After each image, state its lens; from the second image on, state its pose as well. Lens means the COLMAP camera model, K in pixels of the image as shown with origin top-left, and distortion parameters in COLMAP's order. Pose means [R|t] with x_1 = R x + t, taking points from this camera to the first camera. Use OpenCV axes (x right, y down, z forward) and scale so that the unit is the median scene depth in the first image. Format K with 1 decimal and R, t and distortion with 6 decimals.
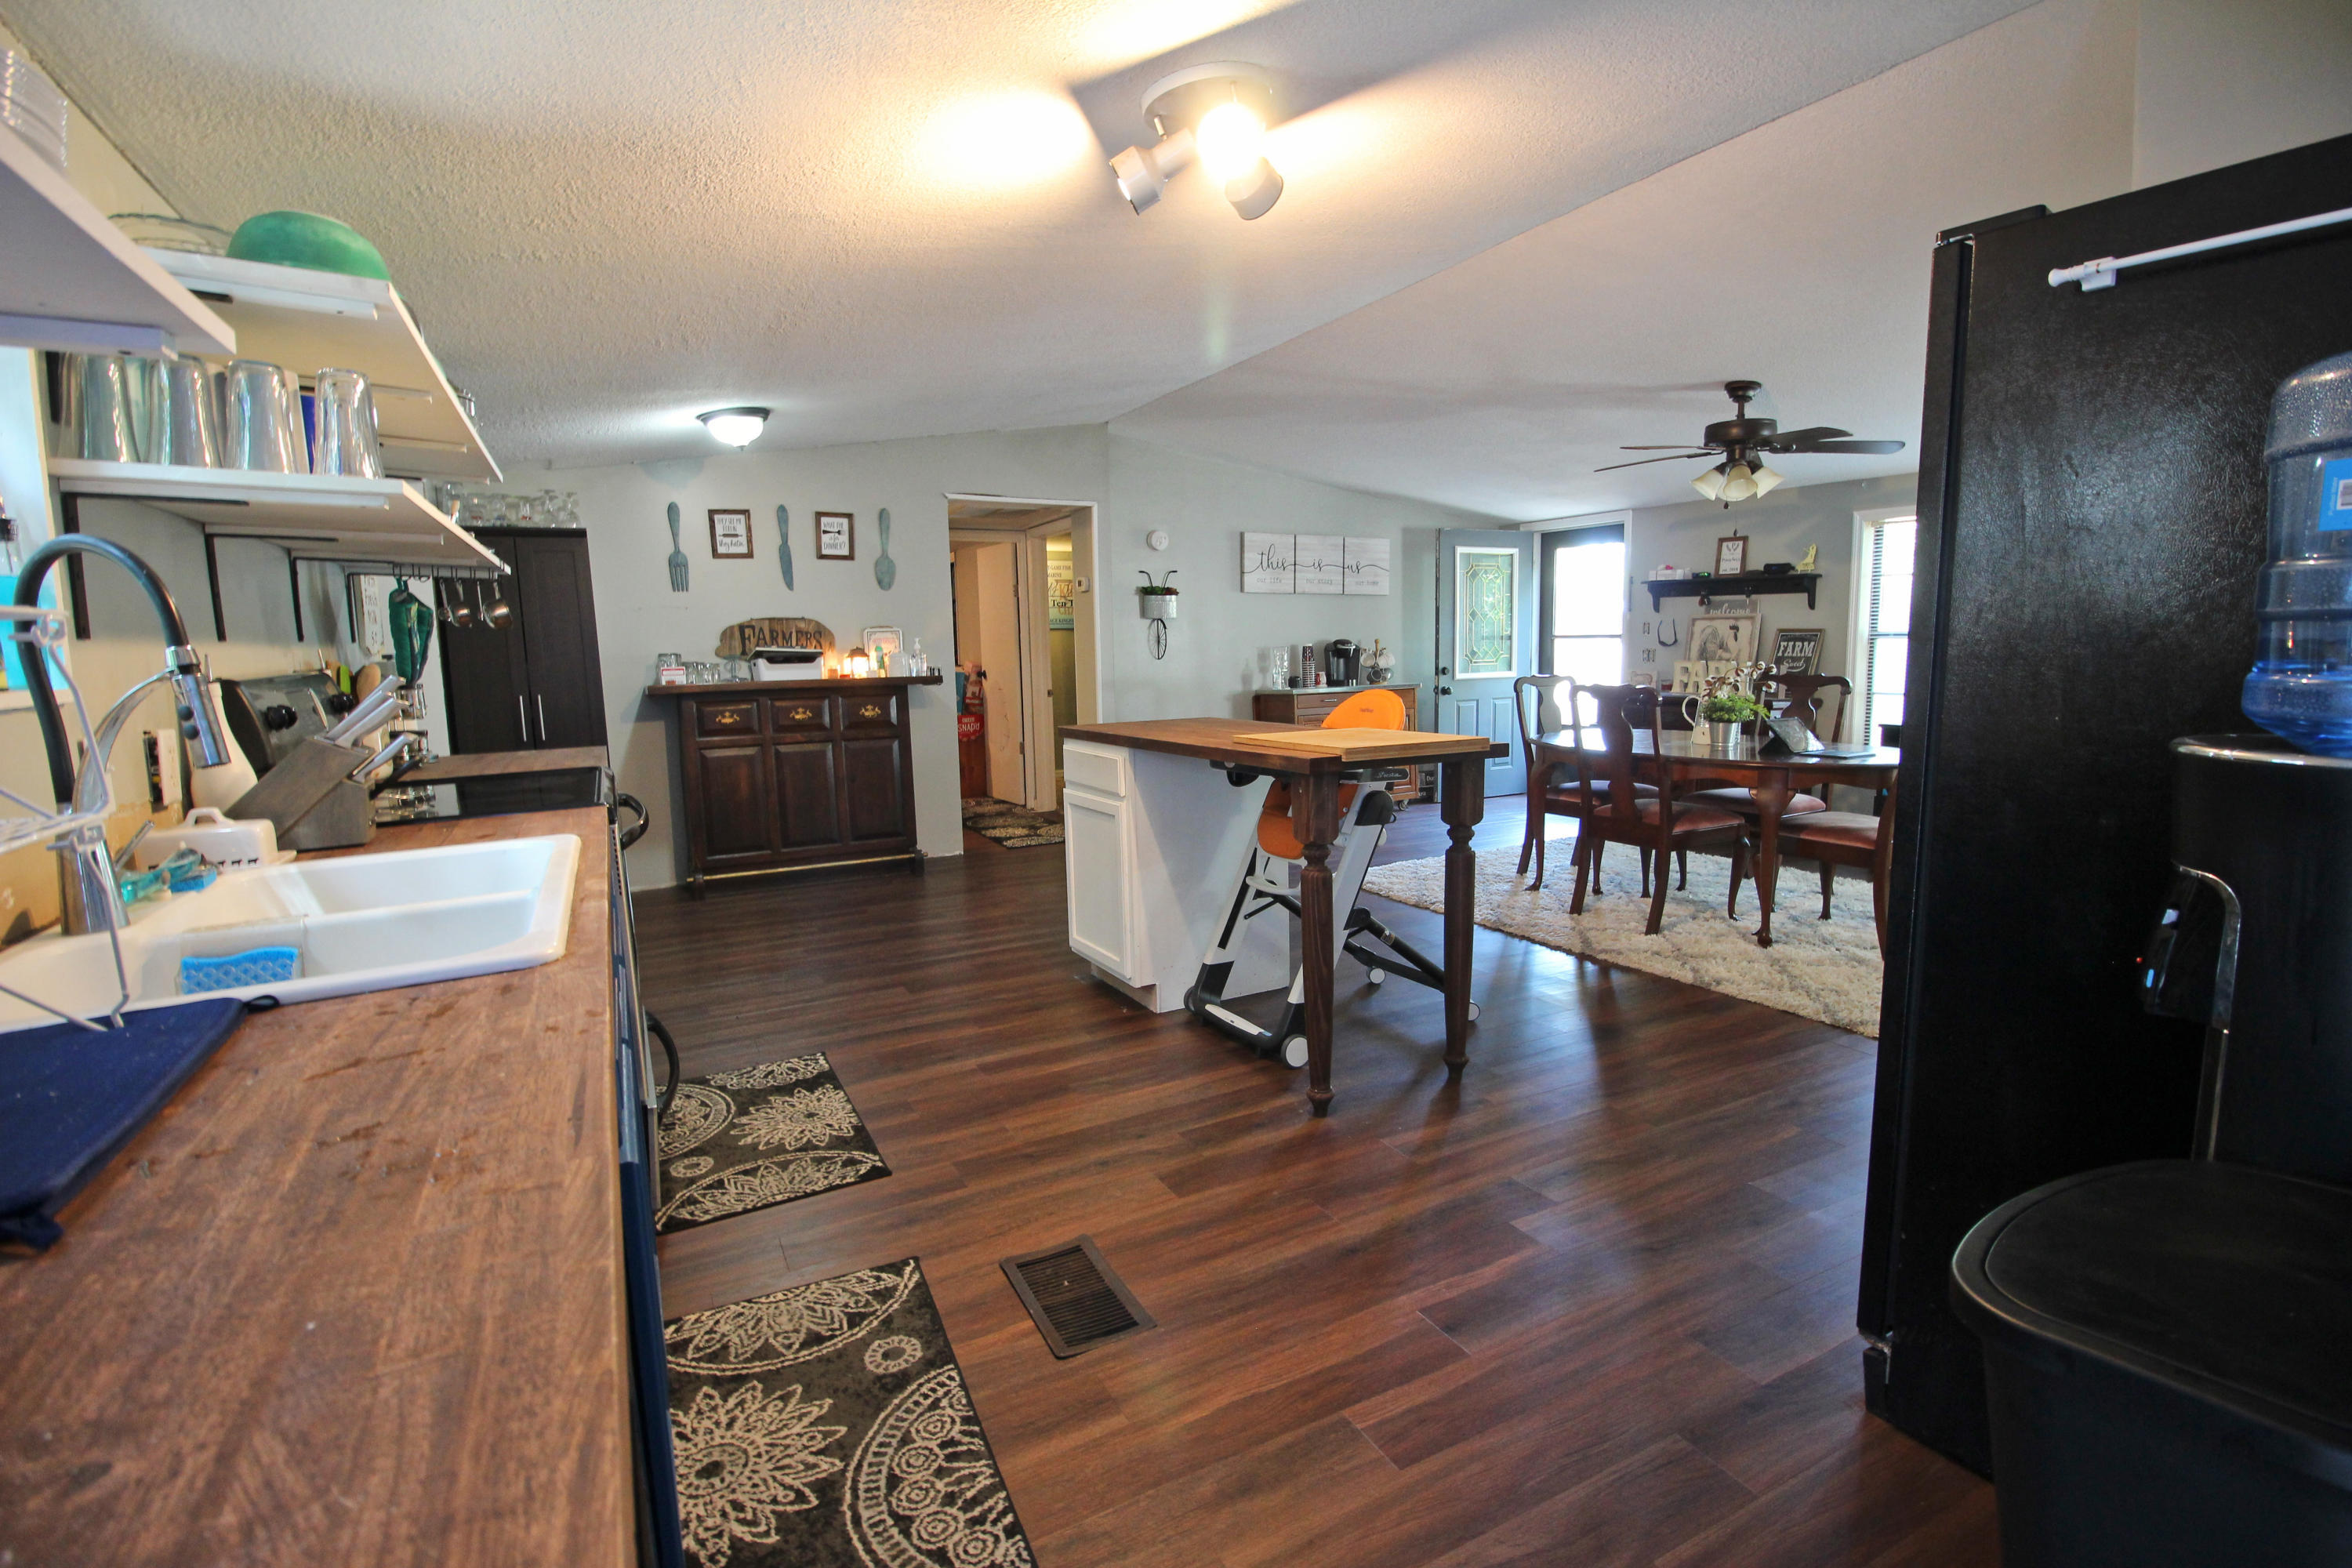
lens RADIAL K [[1080.7, 0, 1188.3], [0, 1080.7, 779.2], [0, 0, 1]] dist [-0.001979, -0.009385]
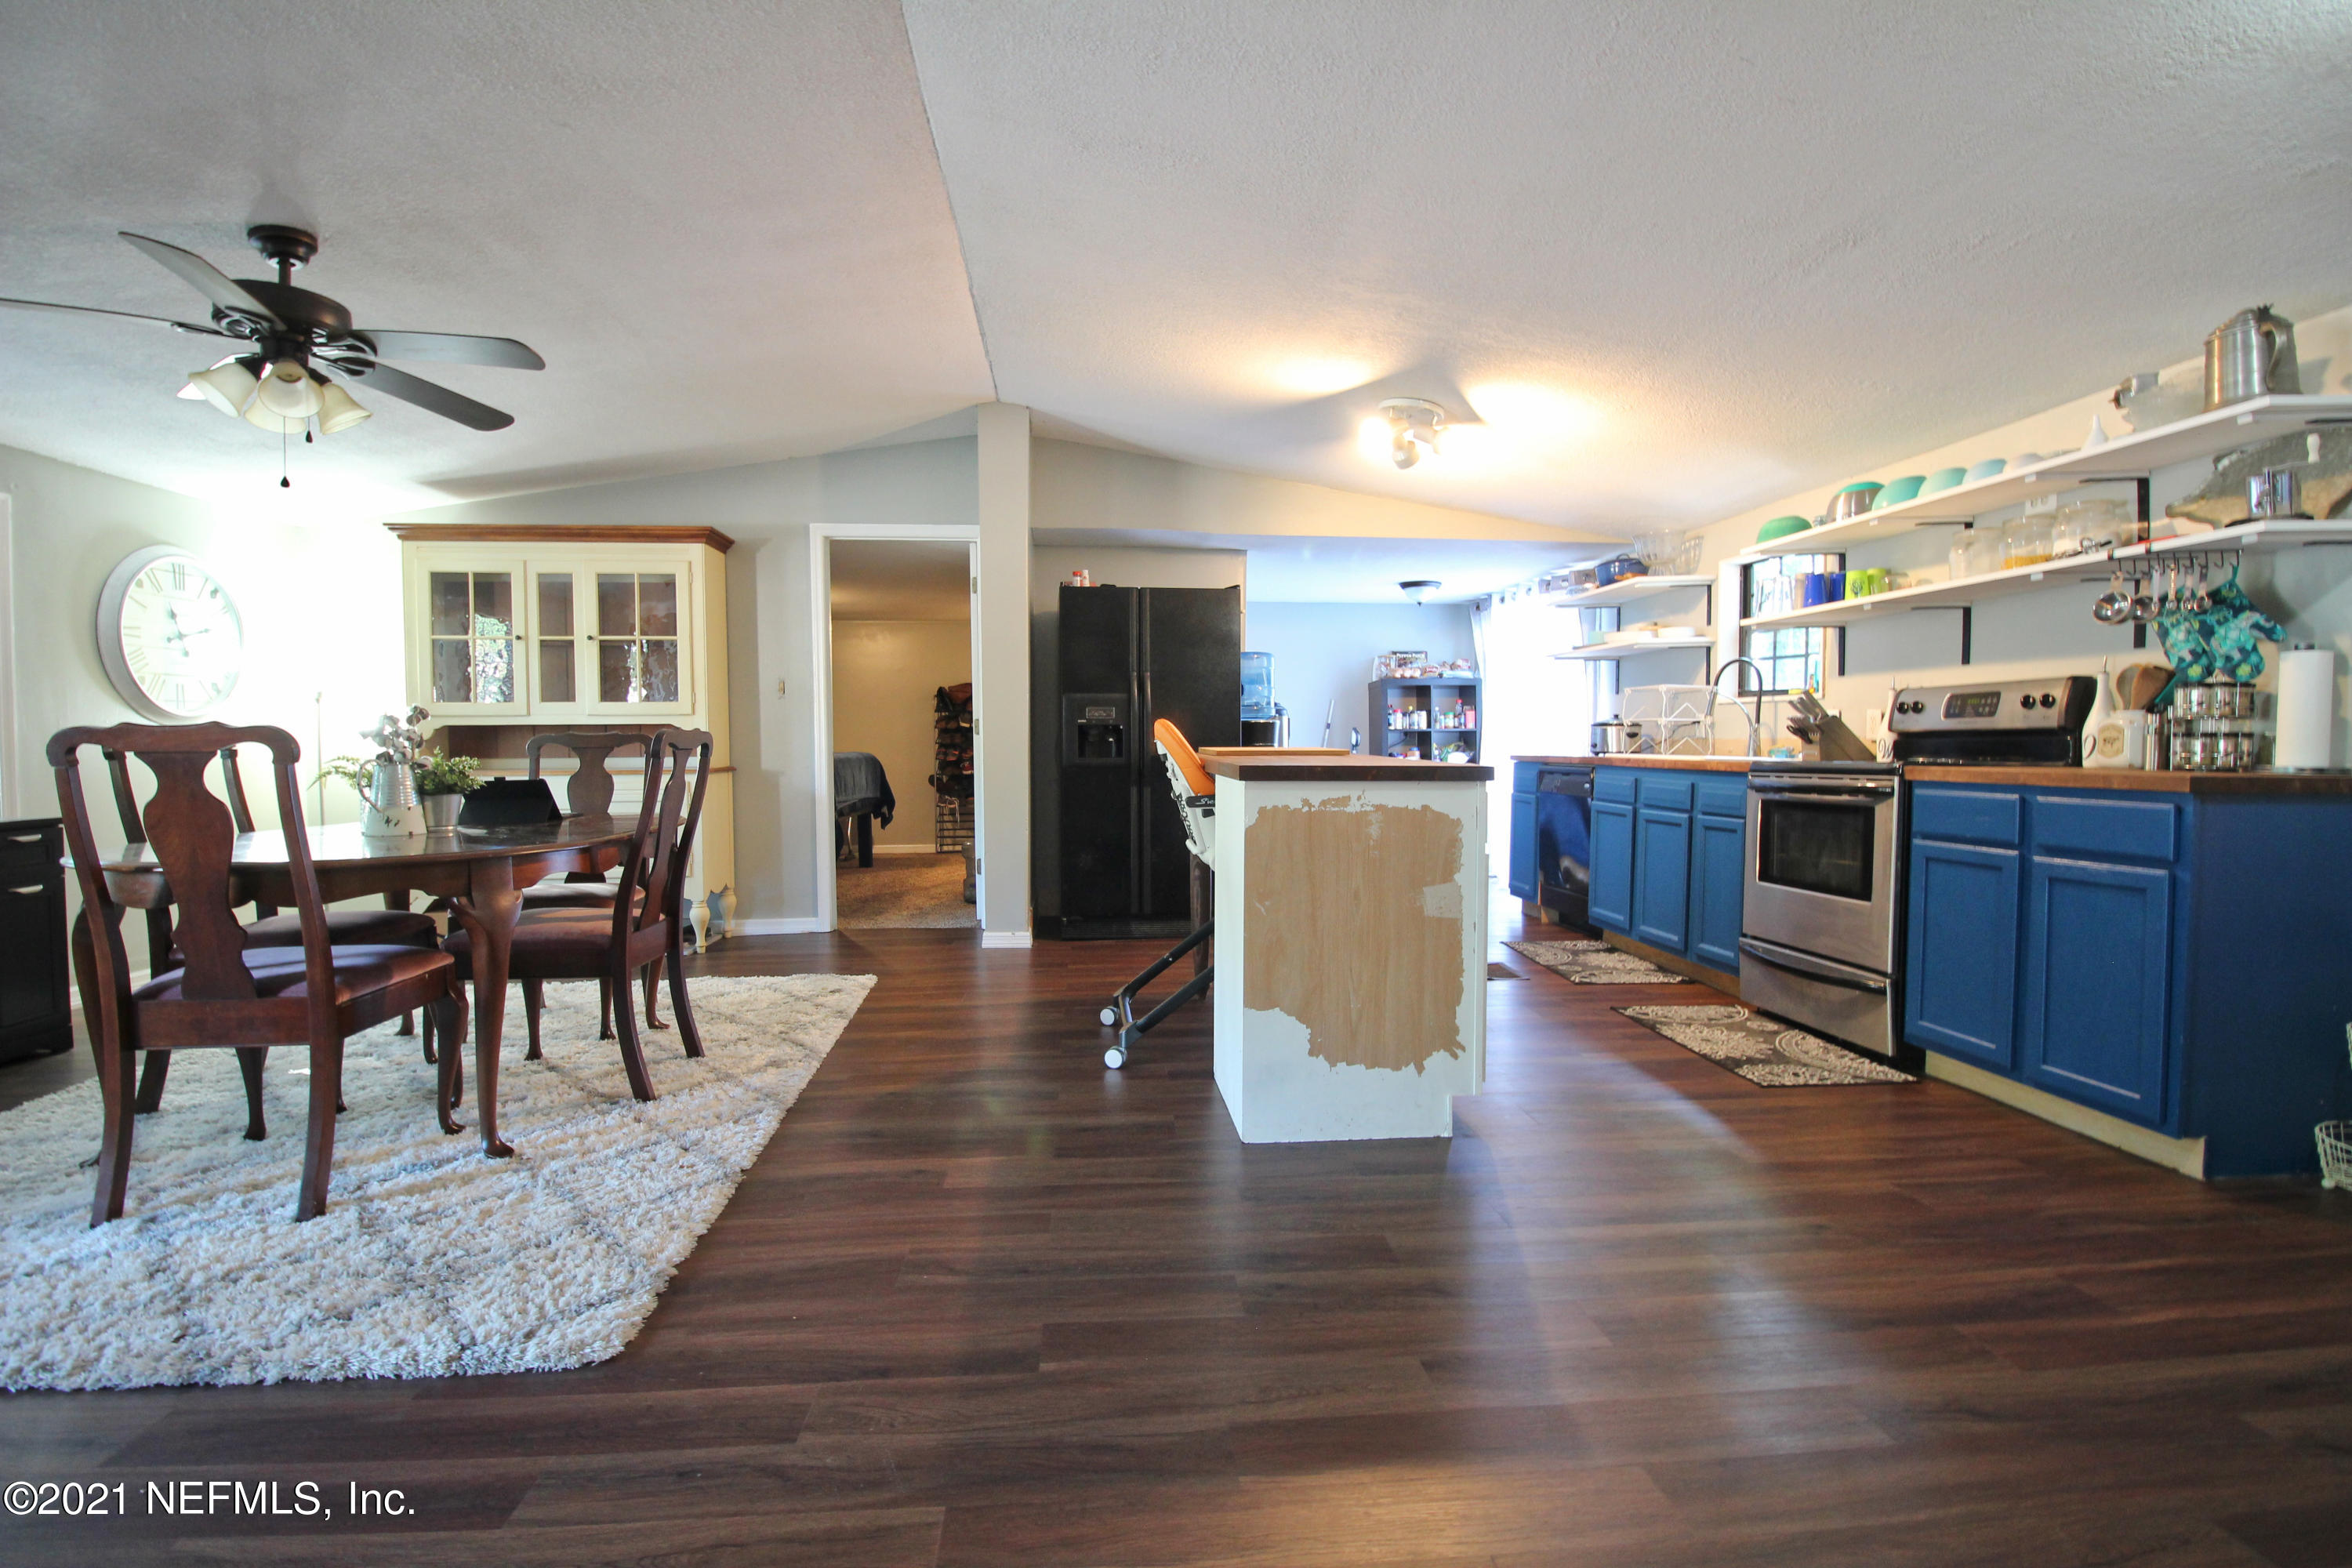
lens RADIAL K [[1080.7, 0, 1188.3], [0, 1080.7, 779.2], [0, 0, 1]] dist [-0.001979, -0.009385]
pose [[-0.919690, 0.003865, 0.392627, -0.128823], [0.064404, 0.987893, 0.141134, -0.091543], [-0.387328, 0.155086, -0.908804, 1.038098]]
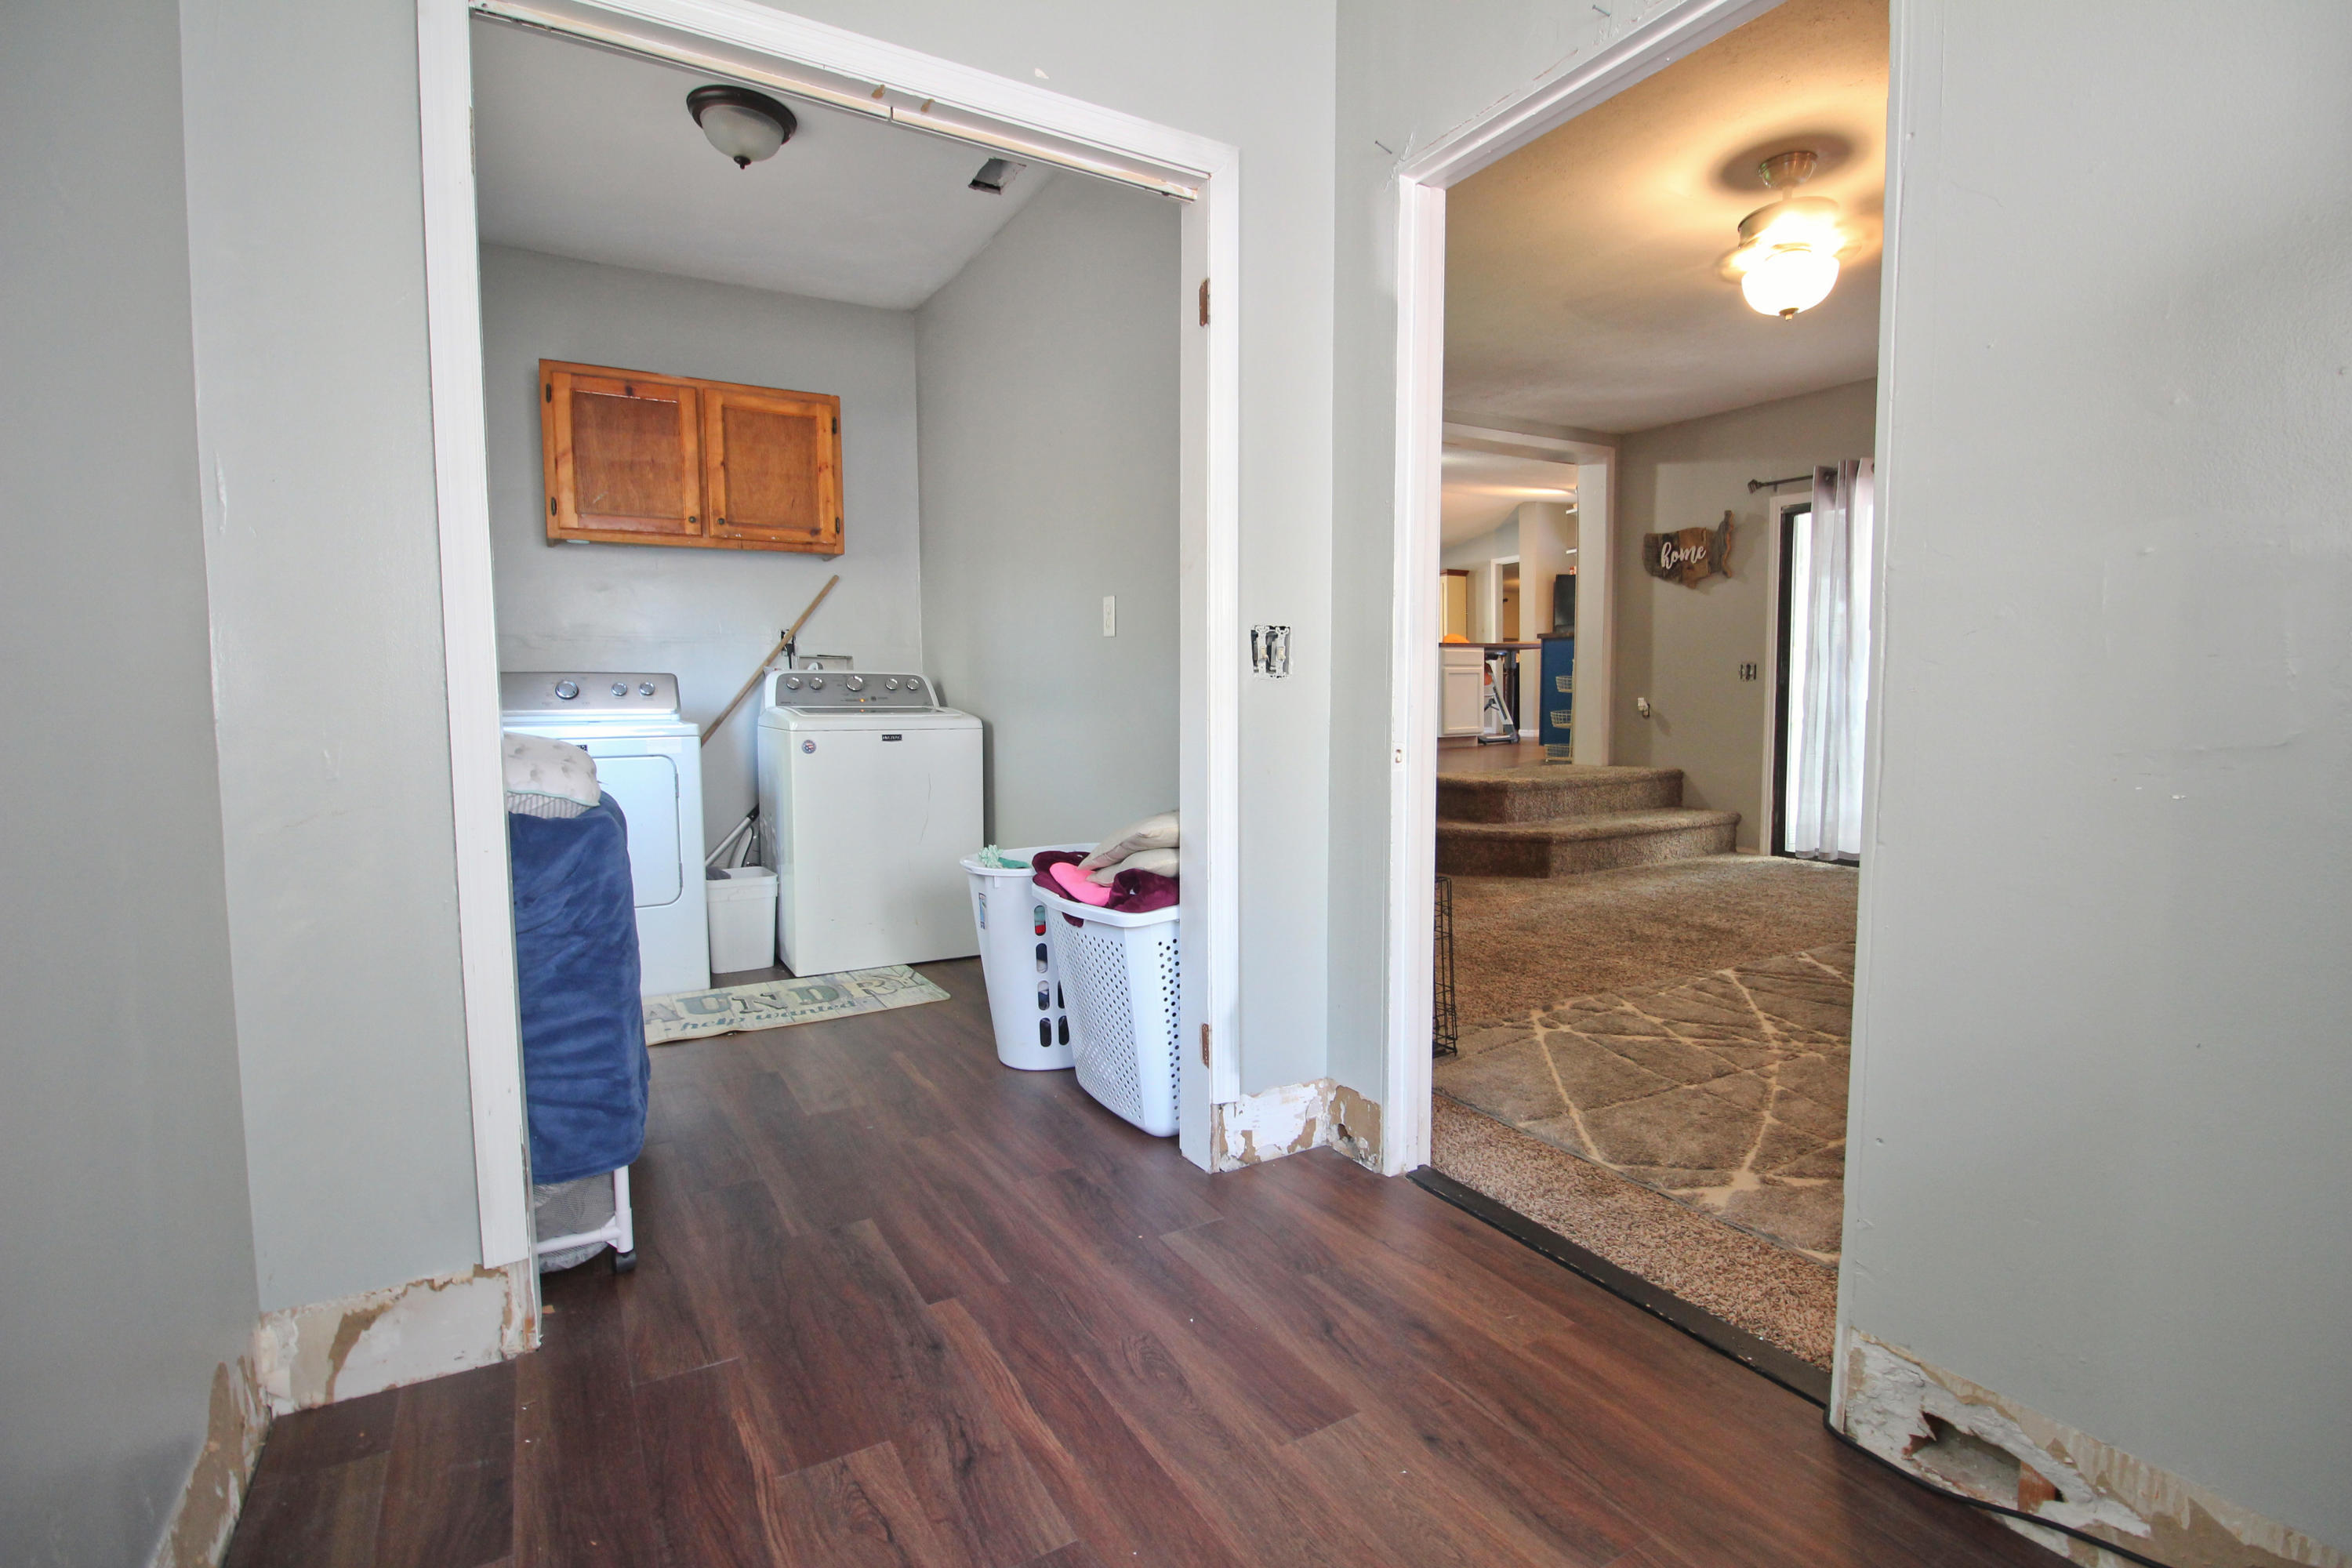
lens RADIAL K [[1080.7, 0, 1188.3], [0, 1080.7, 779.2], [0, 0, 1]] dist [-0.001979, -0.009385]
pose [[-0.040020, -0.056807, 0.997583, -1.550072], [0.133147, 0.989176, 0.061670, 0.017700], [-0.990288, 0.135293, -0.032023, 1.026136]]
